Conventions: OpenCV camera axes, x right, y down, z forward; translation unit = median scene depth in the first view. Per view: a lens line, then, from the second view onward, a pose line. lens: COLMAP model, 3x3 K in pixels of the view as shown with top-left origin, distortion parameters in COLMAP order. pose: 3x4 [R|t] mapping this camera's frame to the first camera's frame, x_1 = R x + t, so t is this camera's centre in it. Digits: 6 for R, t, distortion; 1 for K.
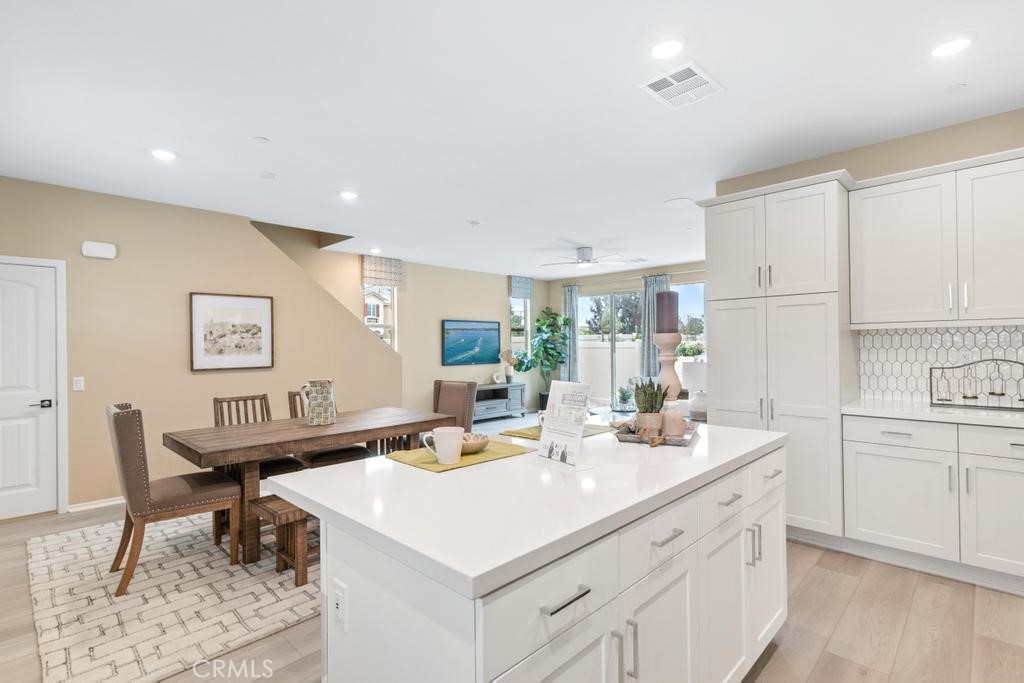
lens RADIAL K [[483.3, 0, 506.8], [0, 483.3, 346.4], [0, 0, 1]] dist [-0.004329, -0.000542]
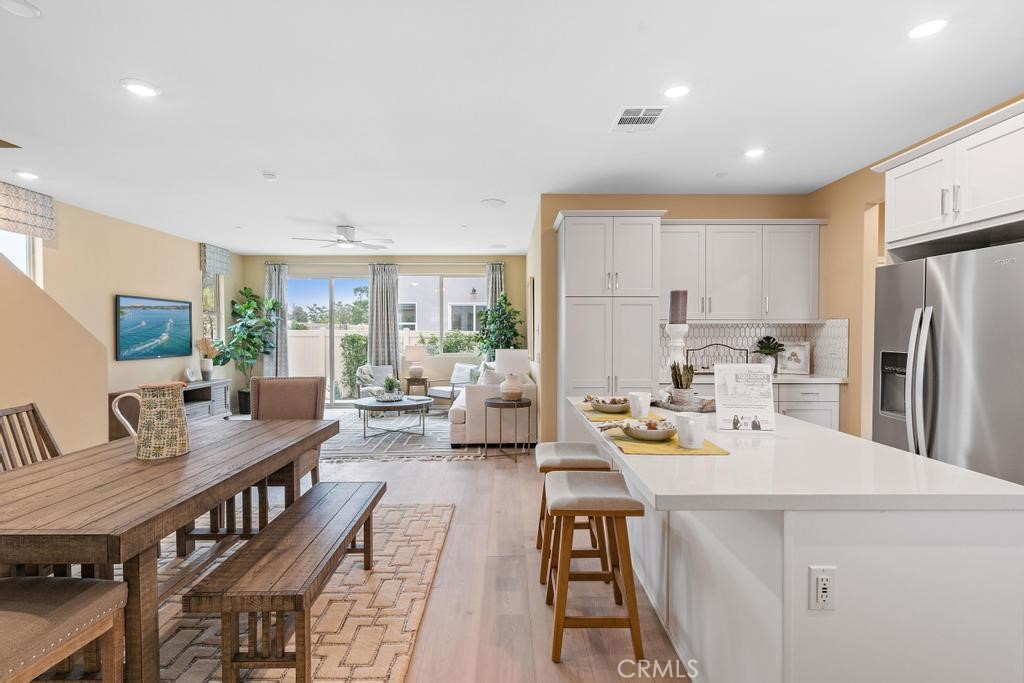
lens RADIAL K [[483.3, 0, 509.1], [0, 483.3, 336.5], [0, 0, 1]] dist [-0.004329, -0.000542]
pose [[0.711278, 0.005747, 0.702887, -0.208662], [-0.006658, 0.999977, -0.001440, 0.002856], [-0.702879, -0.003656, 0.711300, 0.106256]]
